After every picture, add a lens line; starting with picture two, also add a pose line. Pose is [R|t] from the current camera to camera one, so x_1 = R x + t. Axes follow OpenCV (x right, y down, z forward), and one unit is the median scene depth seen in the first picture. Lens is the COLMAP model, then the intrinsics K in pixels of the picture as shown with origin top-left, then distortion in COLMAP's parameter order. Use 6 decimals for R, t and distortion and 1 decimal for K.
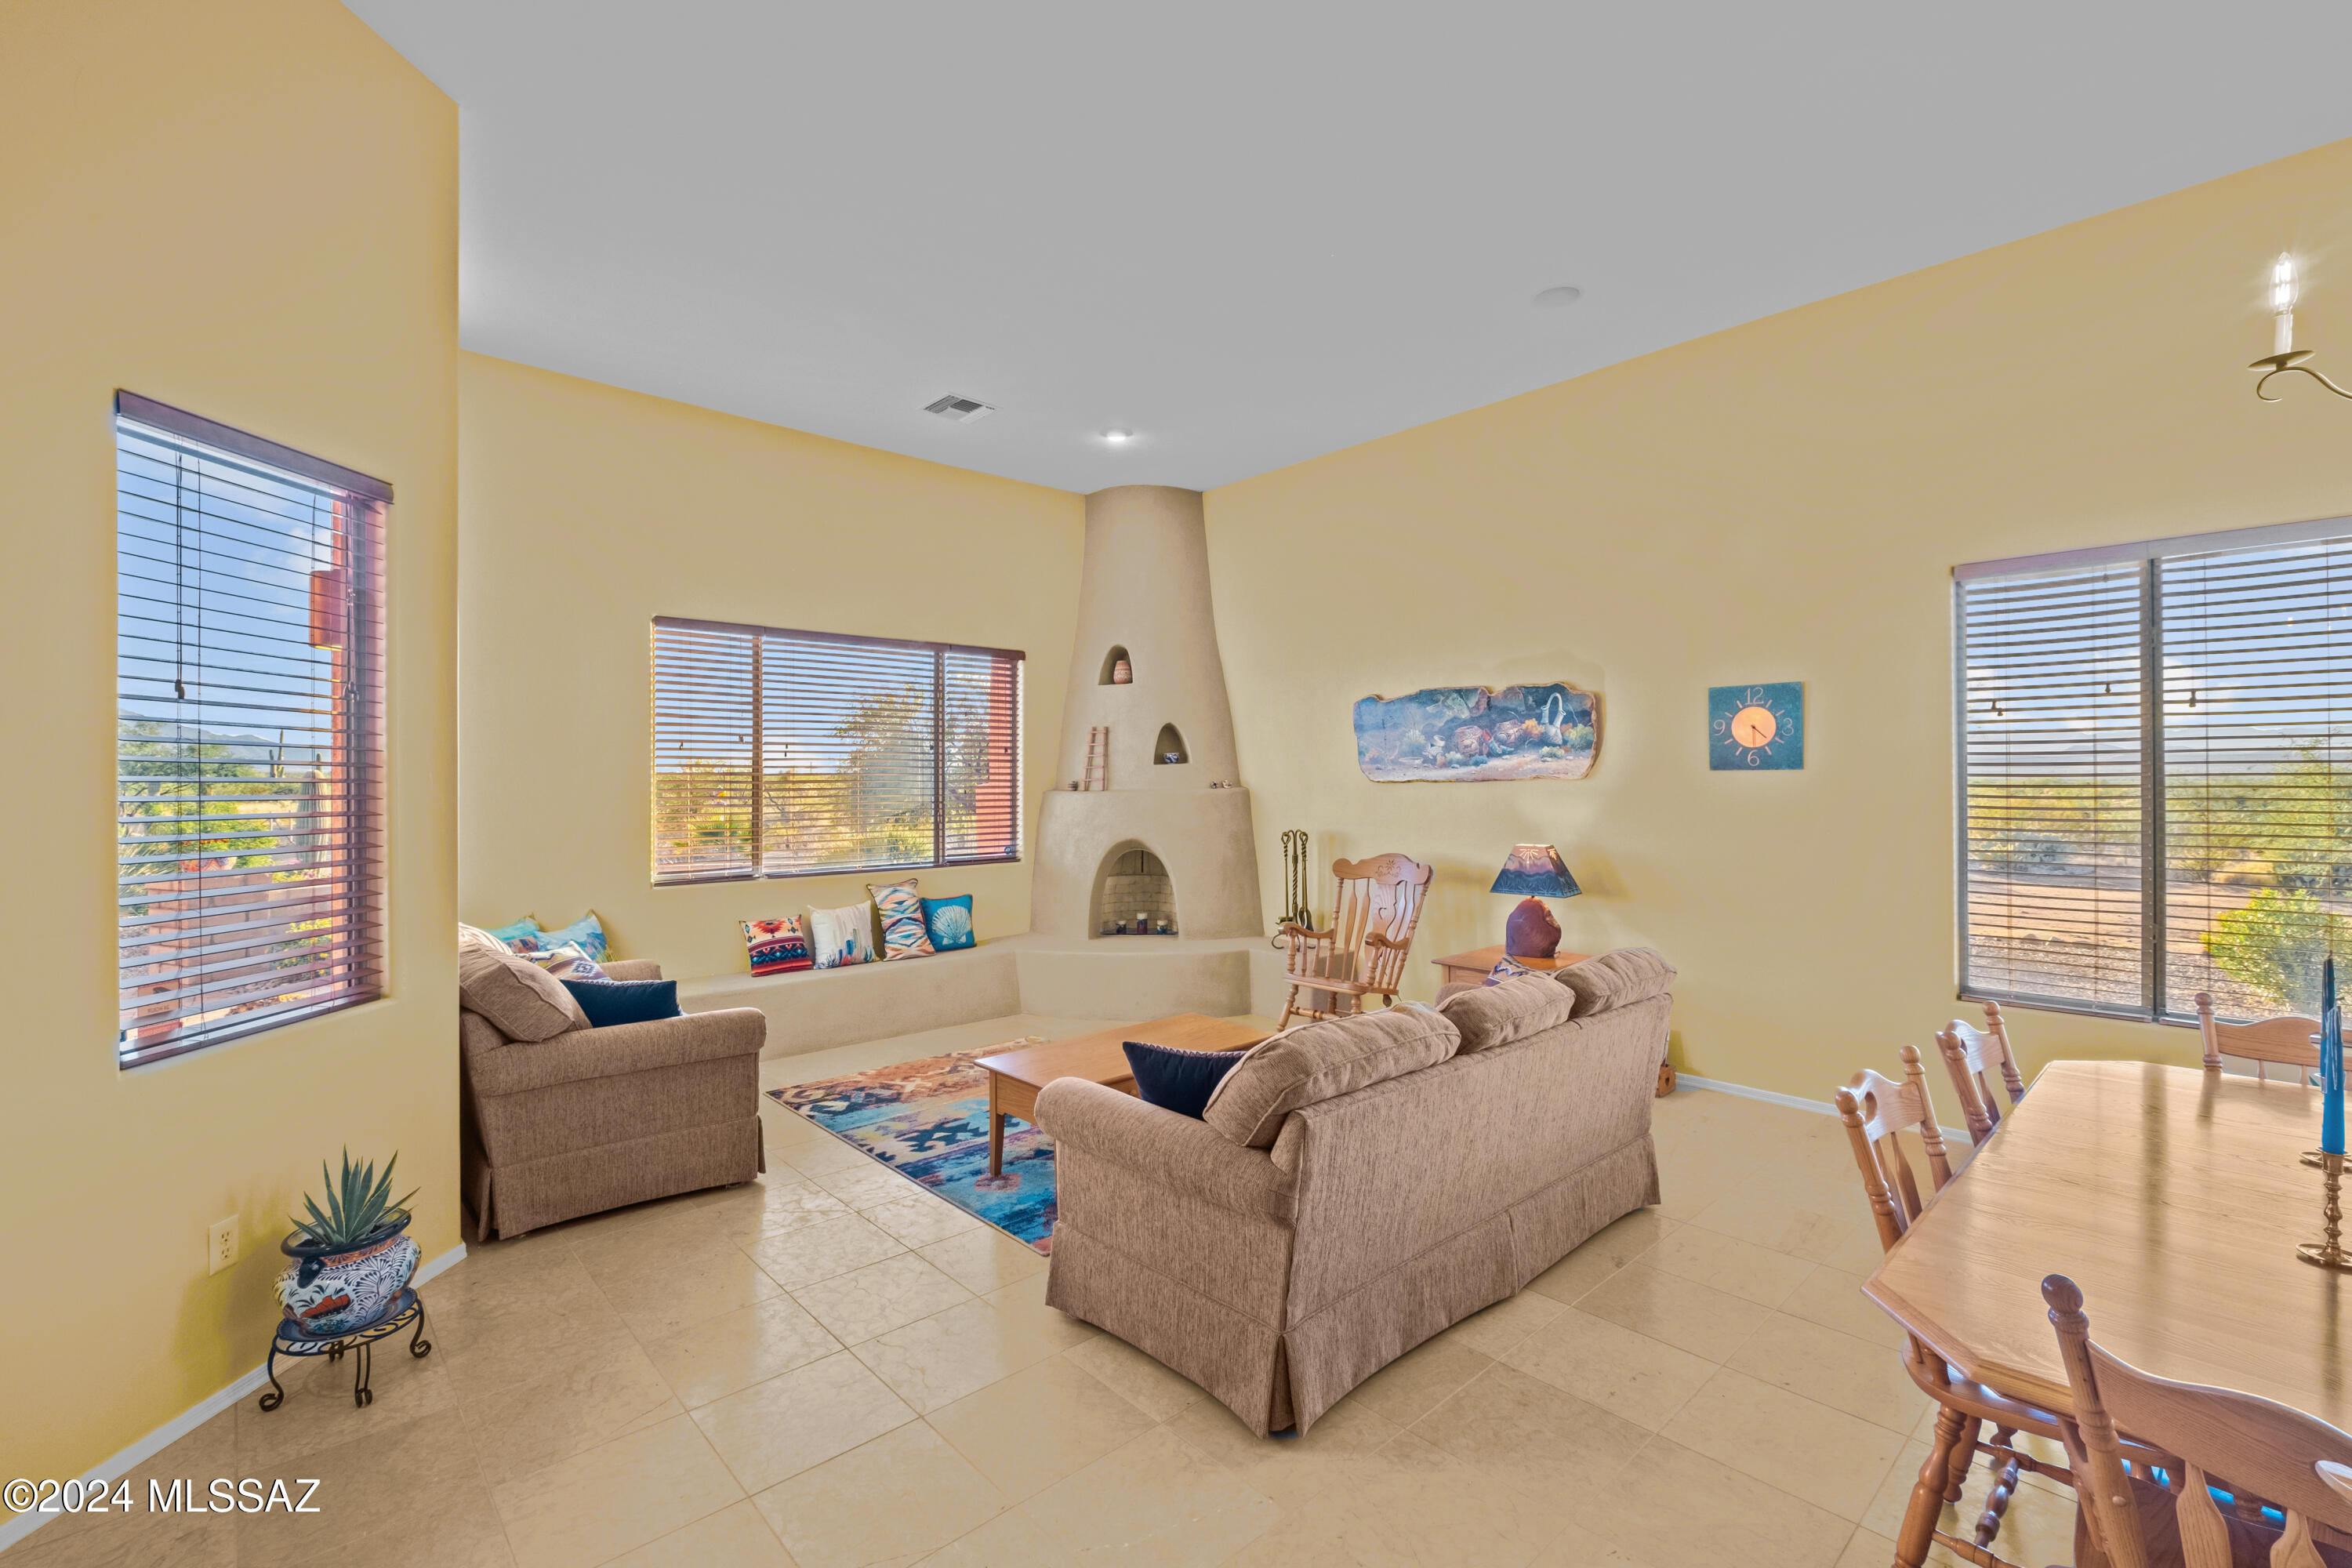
lens RADIAL K [[1027.7, 0, 1176.0], [0, 1027.7, 784.0], [0, 0, 1]] dist [0.000558, -0.000245]
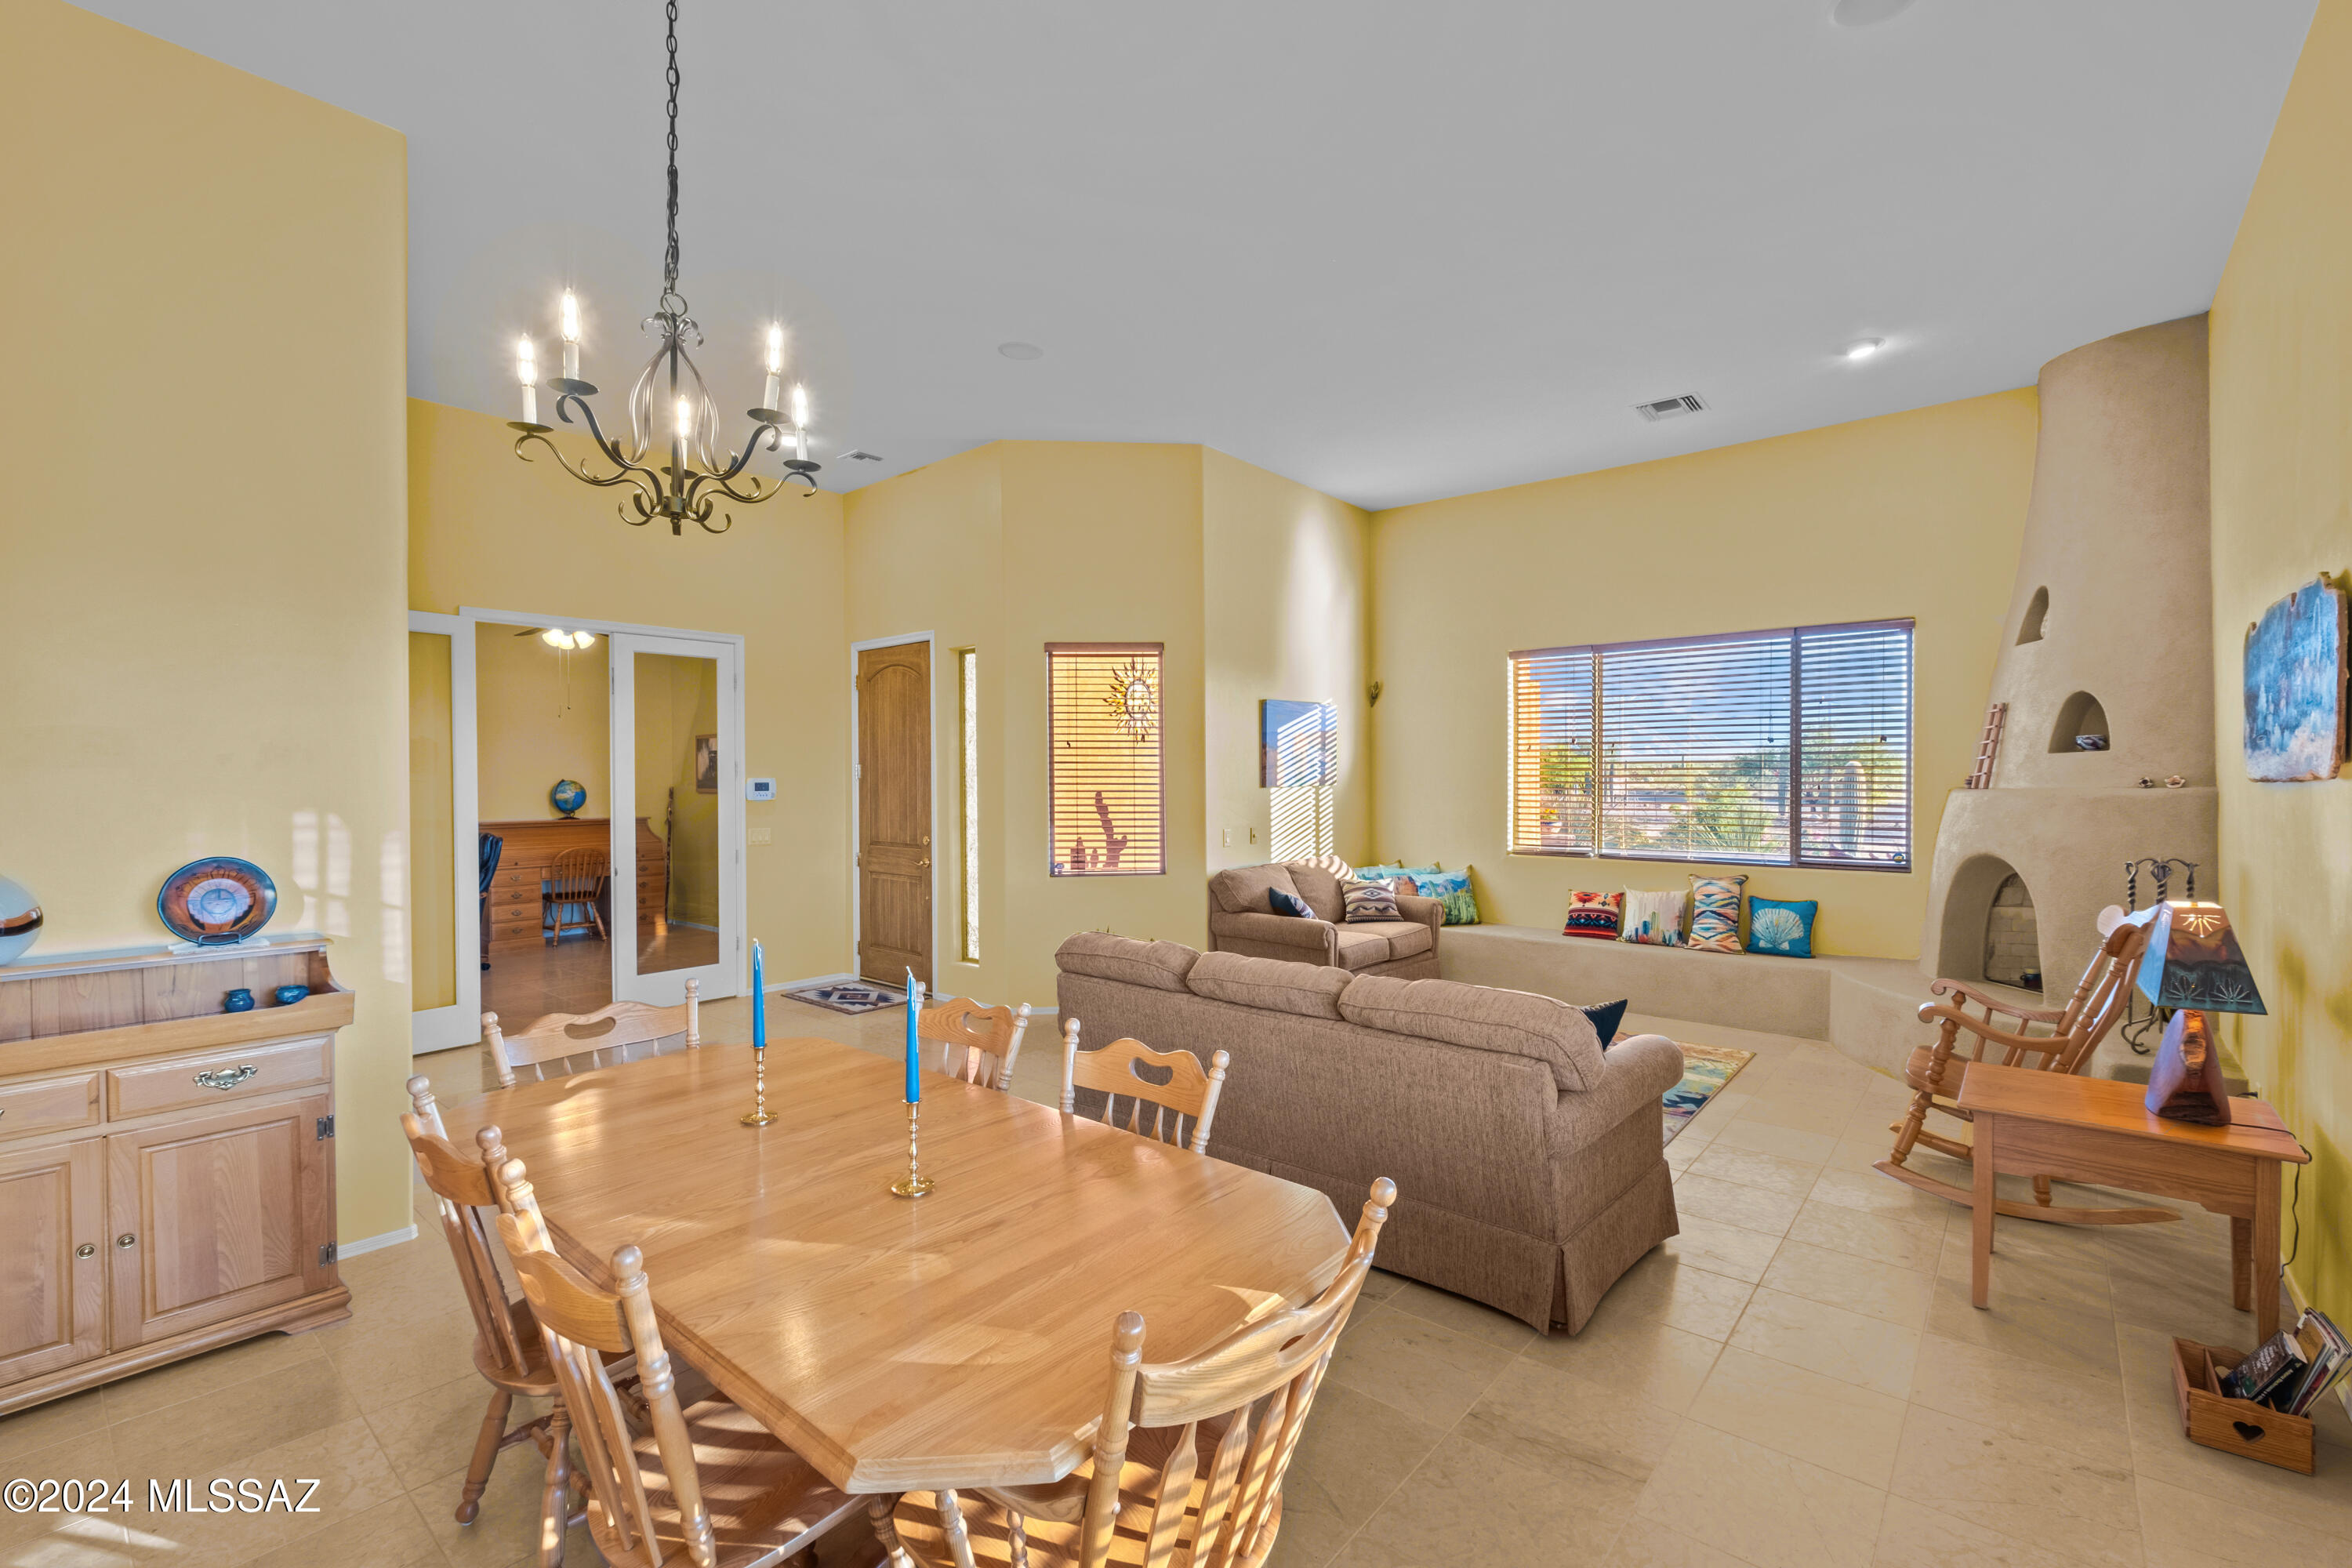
lens RADIAL K [[1027.7, 0, 1176.0], [0, 1027.7, 784.0], [0, 0, 1]] dist [0.000558, -0.000245]
pose [[0.111516, 0.019088, -0.993579, 0.695518], [0.008190, 0.999764, 0.020126, -0.019521], [0.993729, -0.010381, 0.111334, 0.374943]]
